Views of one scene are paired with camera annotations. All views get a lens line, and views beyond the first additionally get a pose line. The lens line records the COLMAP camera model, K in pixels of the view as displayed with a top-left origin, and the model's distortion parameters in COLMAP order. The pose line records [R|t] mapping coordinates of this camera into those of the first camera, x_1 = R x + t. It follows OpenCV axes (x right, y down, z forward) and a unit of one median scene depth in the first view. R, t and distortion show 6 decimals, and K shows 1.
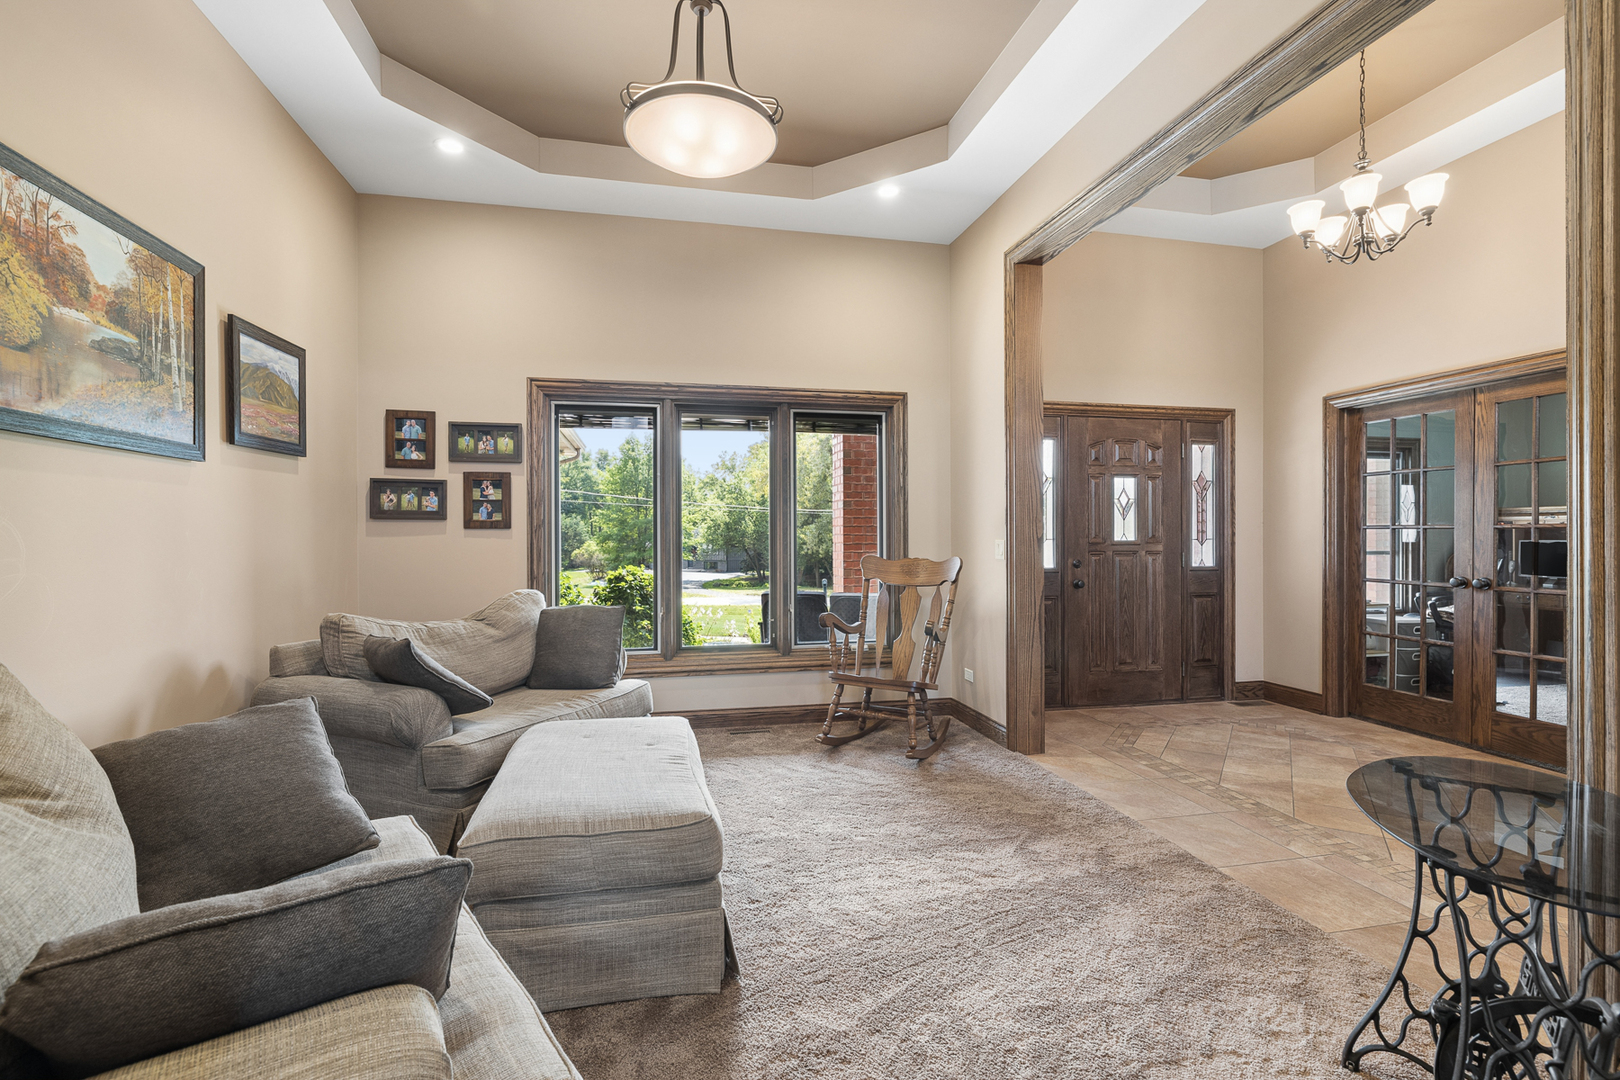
lens RADIAL K [[733.8, 0, 812.1], [0, 733.8, 537.7], [0, 0, 1]] dist [0.000736, 0.000568]
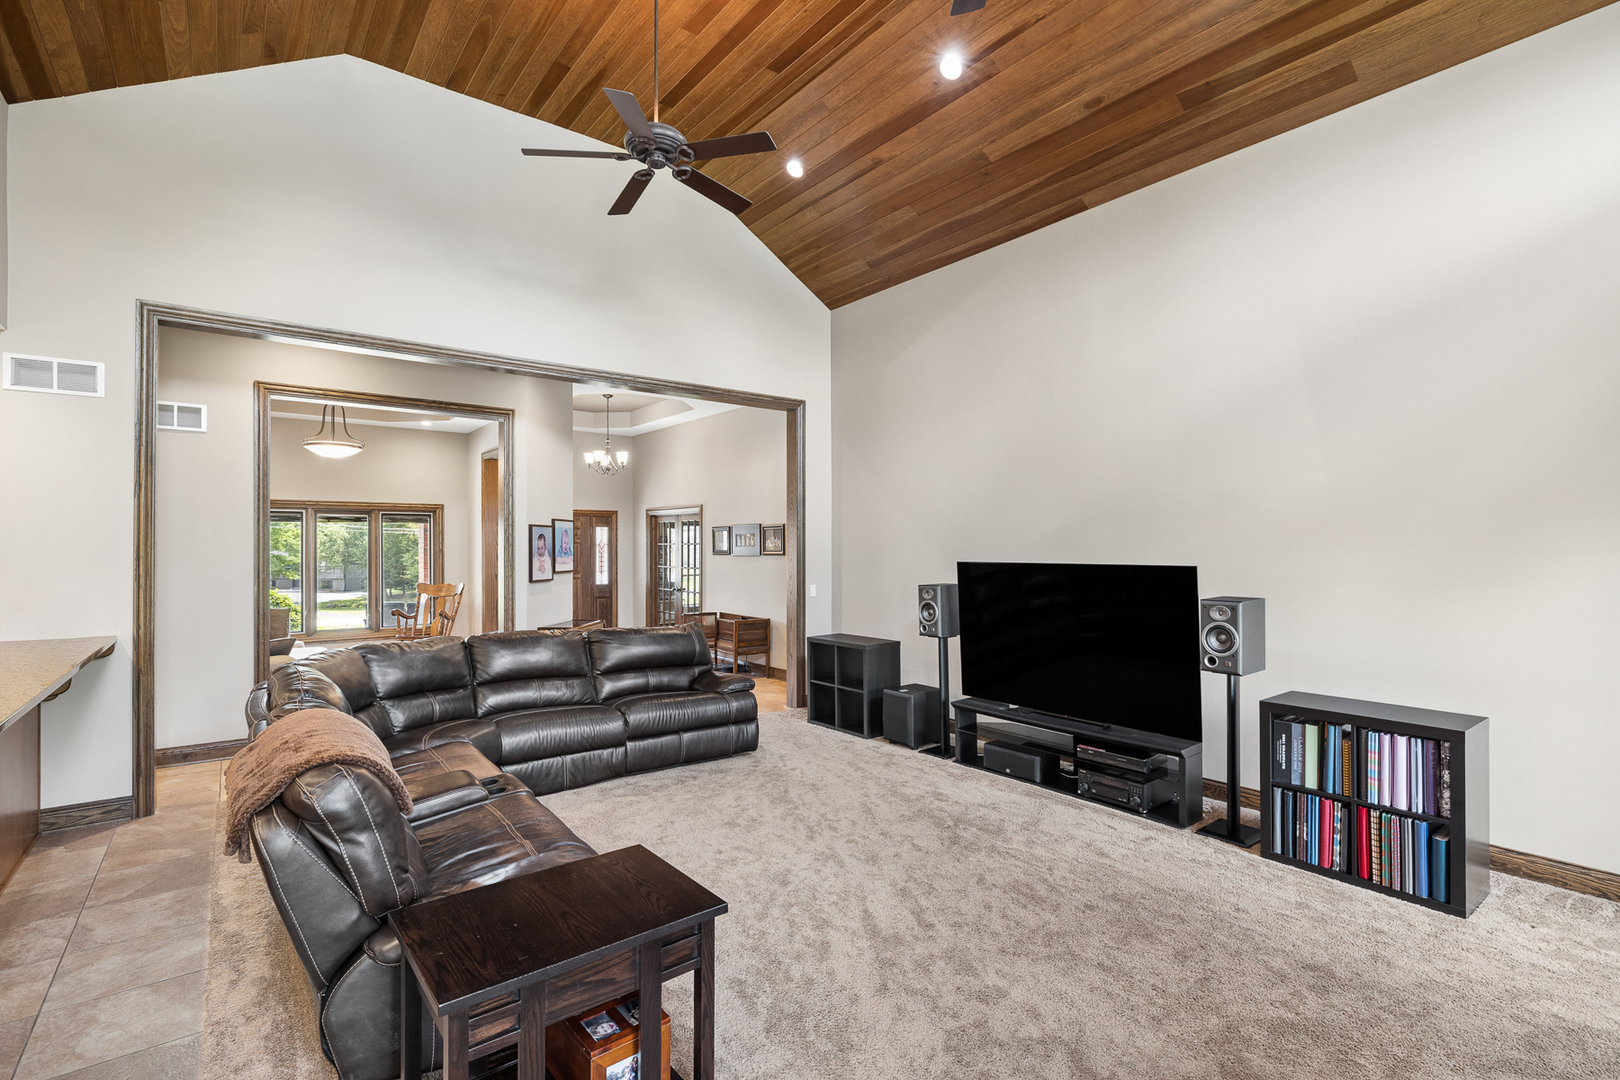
lens RADIAL K [[746.3, 0, 811.0], [0, 746.3, 547.9], [0, 0, 1]] dist [-0.003548, -0.000074]
pose [[0.903544, 0.000397, 0.428496, 0.188122], [0.001102, 0.999994, -0.003250, -0.075263], [-0.428495, 0.003409, 0.903538, -1.570505]]
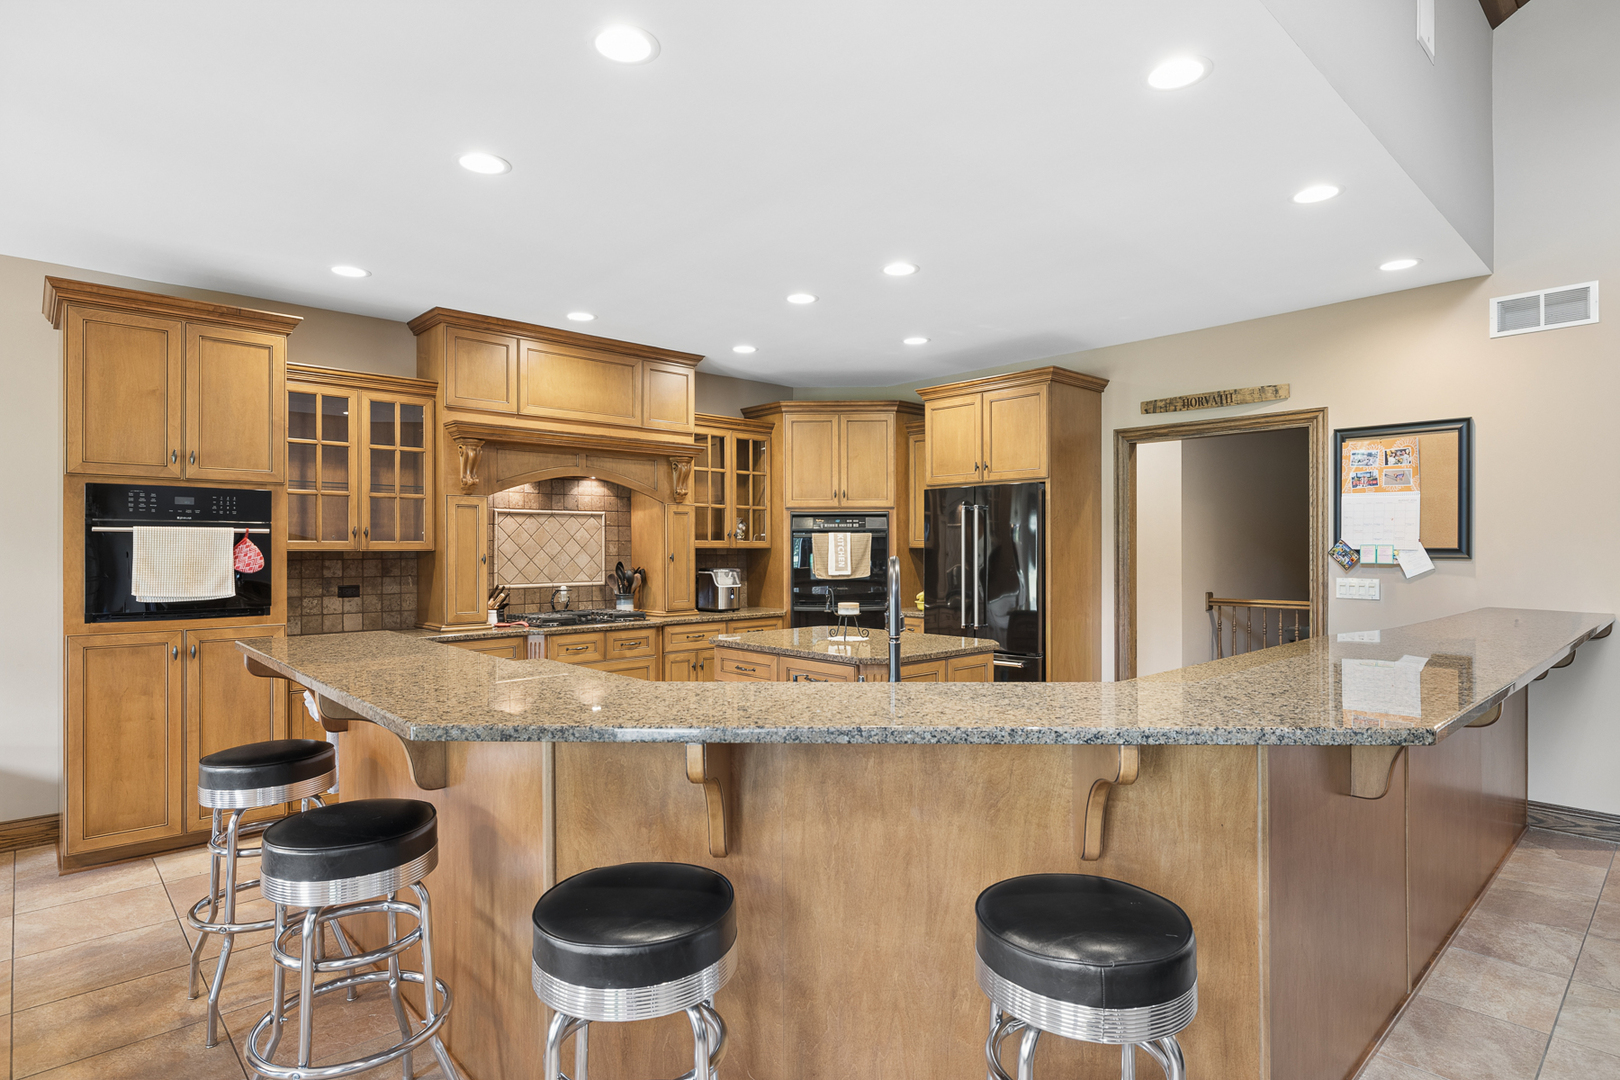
lens RADIAL K [[850.2, 0, 796.5], [0, 850.2, 545.9], [0, 0, 1]] dist [-0.006133, 0.000871]
pose [[0.500304, -0.000543, -0.865849, 0.123914], [0.001017, 0.999999, -0.000040, -0.036099], [0.865849, -0.000861, 0.500305, -1.495420]]
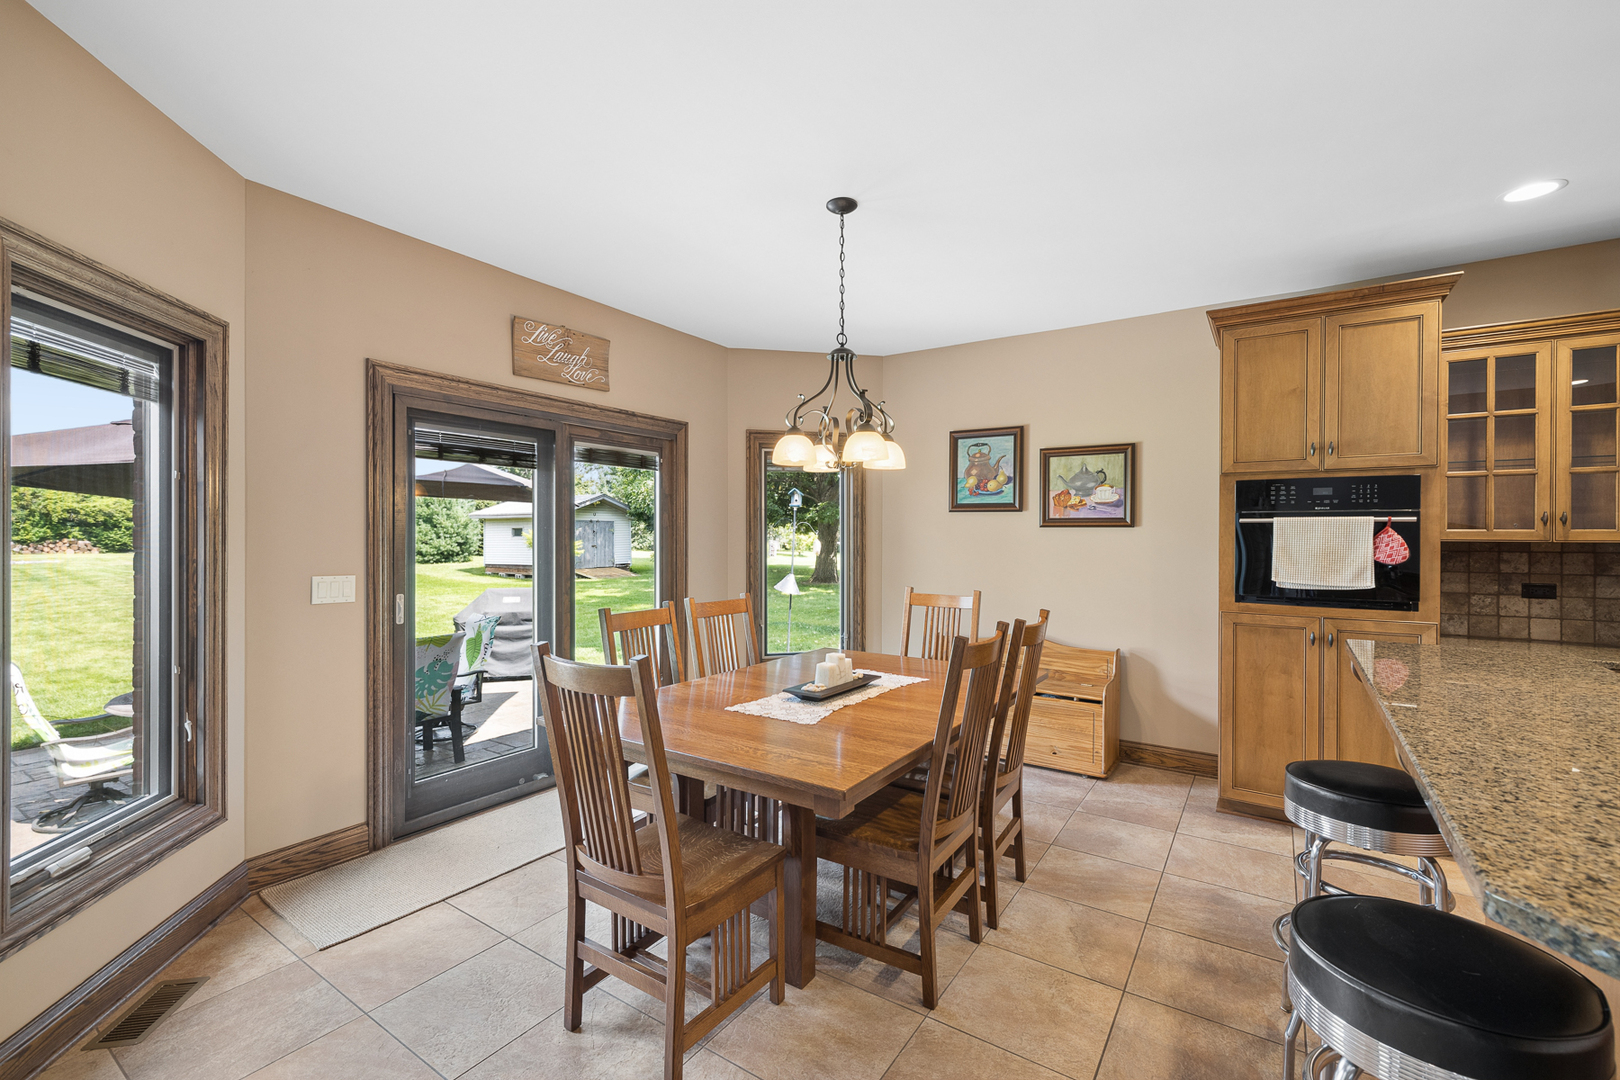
lens RADIAL K [[687.3, 0, 815.0], [0, 687.3, 538.3], [0, 0, 1]] dist [0.002935, -0.000652]
pose [[-0.720454, 0.002542, -0.693498, -0.067468], [-0.000914, 0.999989, 0.004614, -0.036635], [0.693502, 0.003958, -0.720444, -1.450824]]
